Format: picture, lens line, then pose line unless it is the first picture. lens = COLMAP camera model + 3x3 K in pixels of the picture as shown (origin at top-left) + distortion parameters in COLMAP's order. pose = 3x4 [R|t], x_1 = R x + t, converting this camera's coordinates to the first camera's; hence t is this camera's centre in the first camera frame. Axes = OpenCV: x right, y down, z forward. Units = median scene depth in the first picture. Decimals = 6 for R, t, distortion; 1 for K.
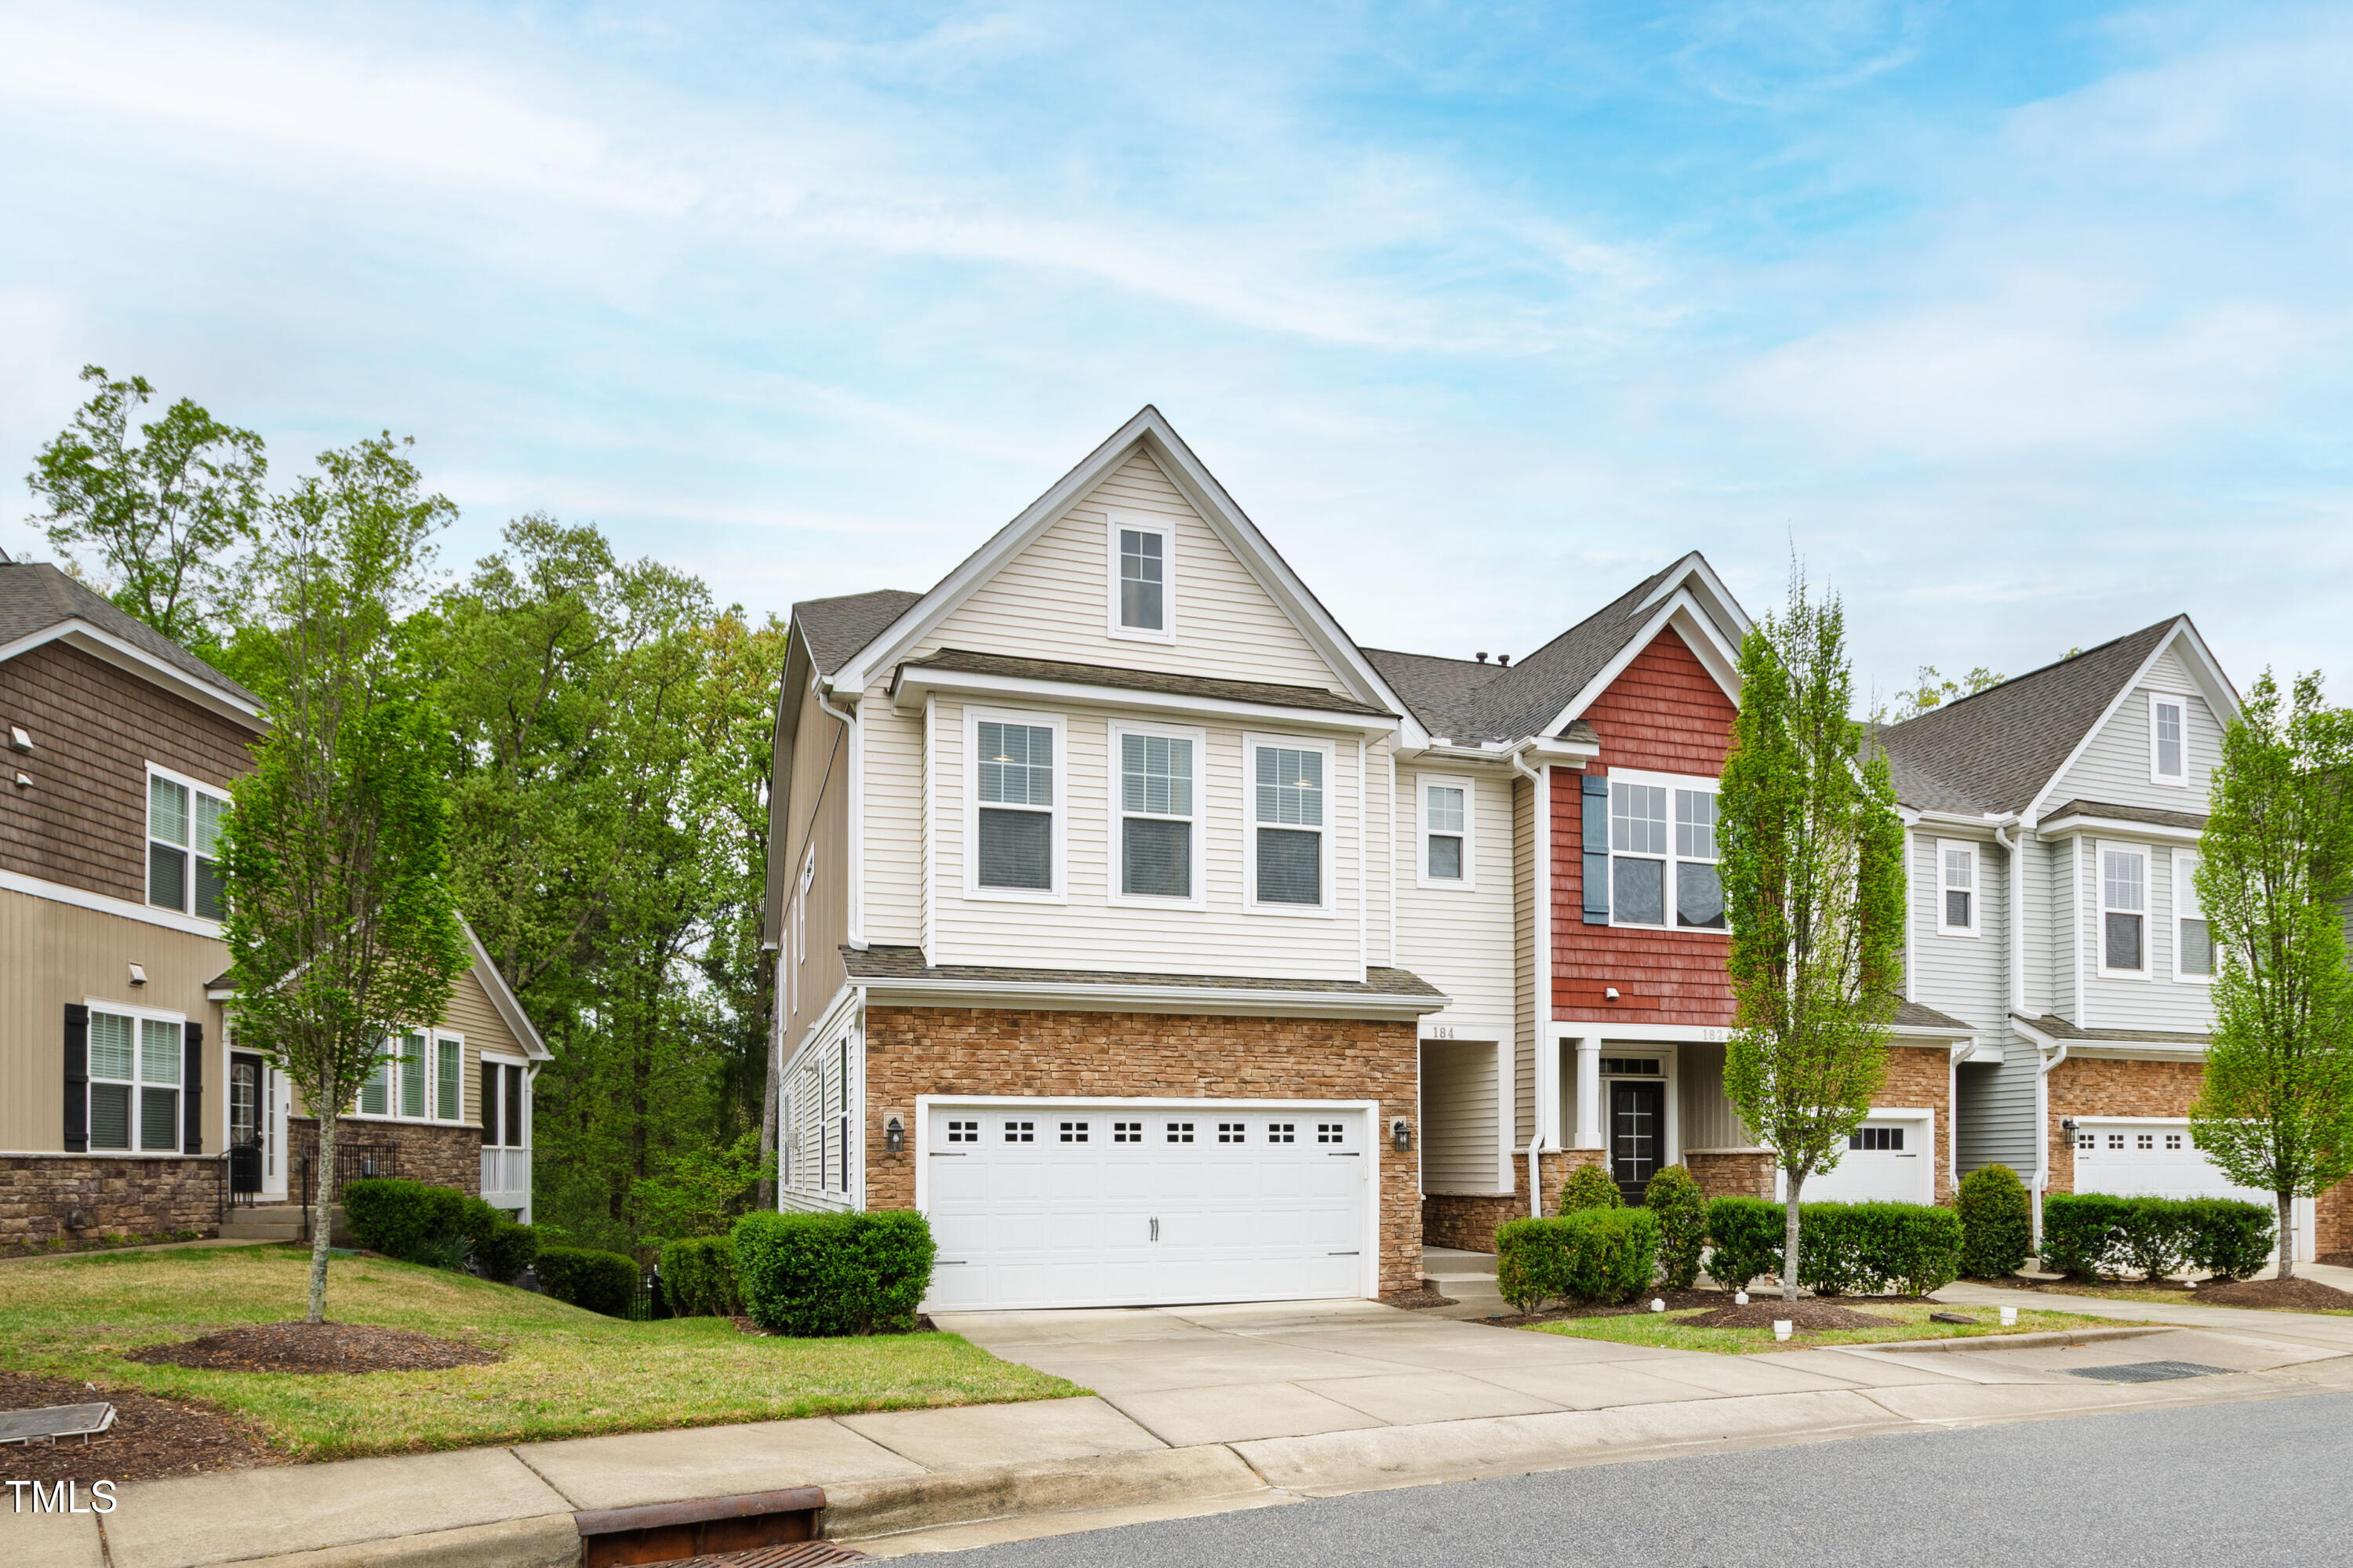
lens RADIAL K [[1055.3, 0, 1176.3], [0, 1055.3, 786.9], [0, 0, 1]] dist [-0.006418, 0.000683]
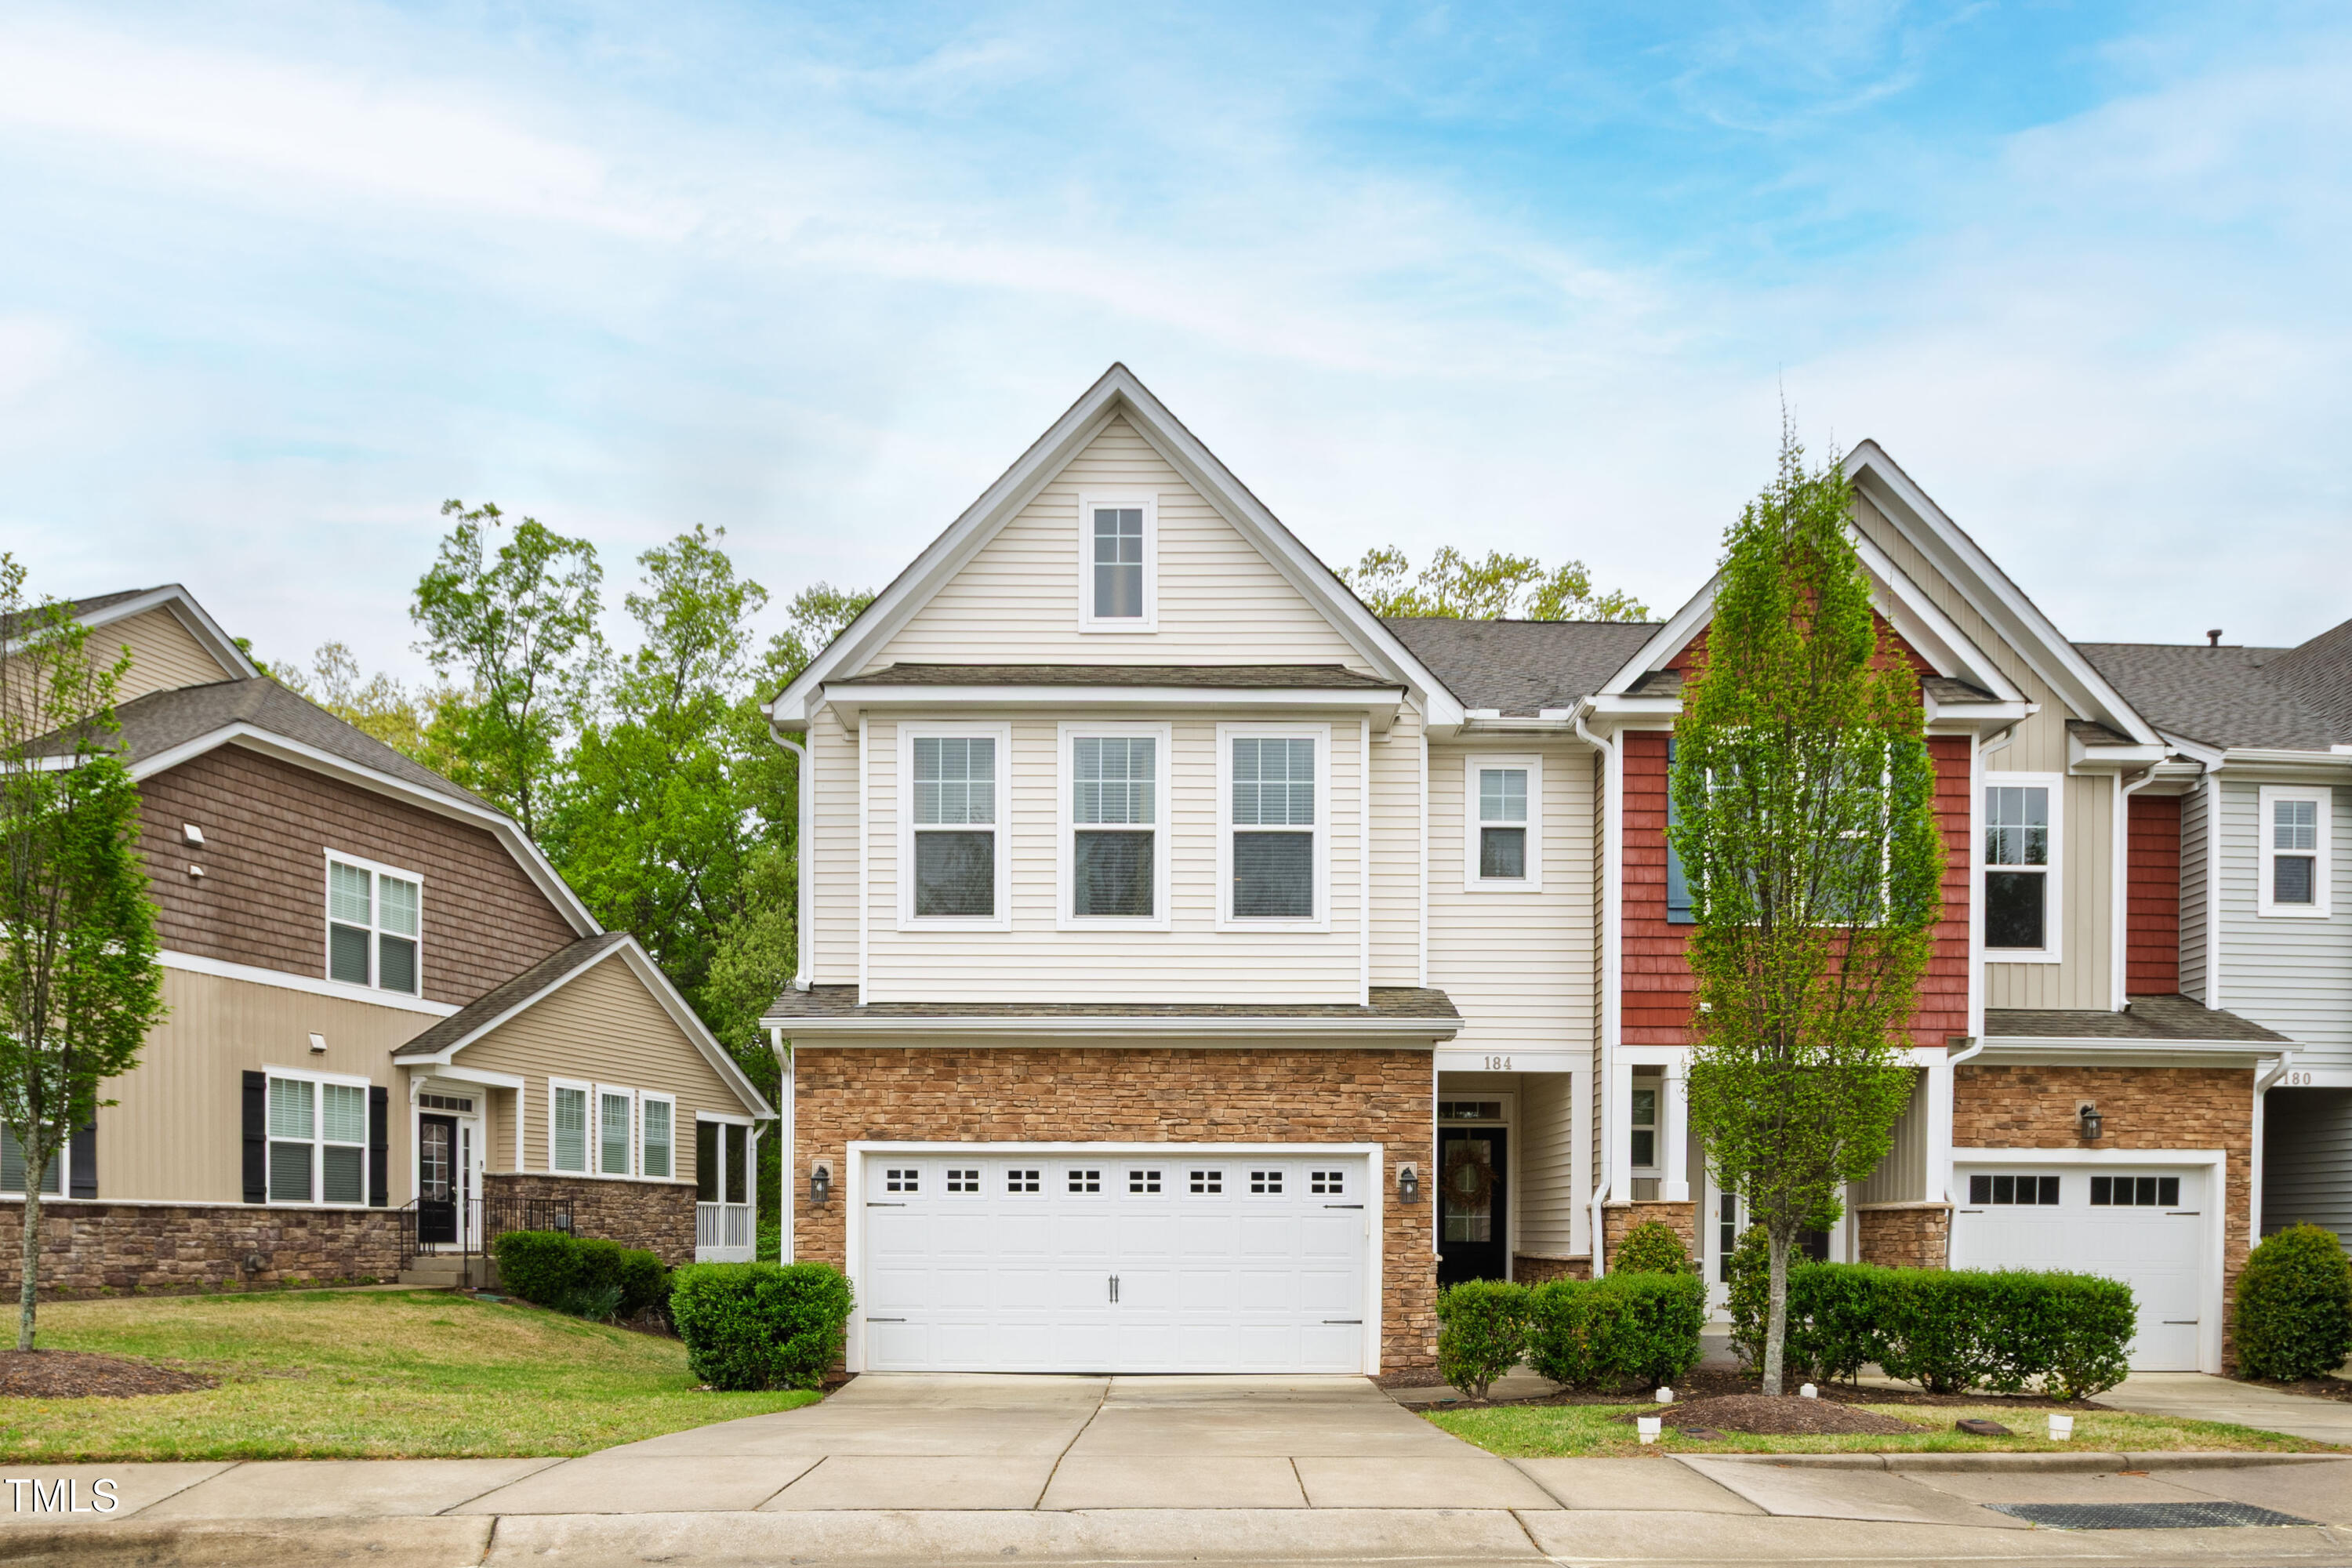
lens RADIAL K [[1156.0, 0, 1227.1], [0, 1156.0, 851.5], [0, 0, 1]] dist [-0.004661, -0.001279]
pose [[0.970577, -0.068023, -0.230984, 0.265682], [0.074737, 0.996994, 0.020430, 0.031885], [0.228900, -0.037092, 0.972743, 0.071820]]
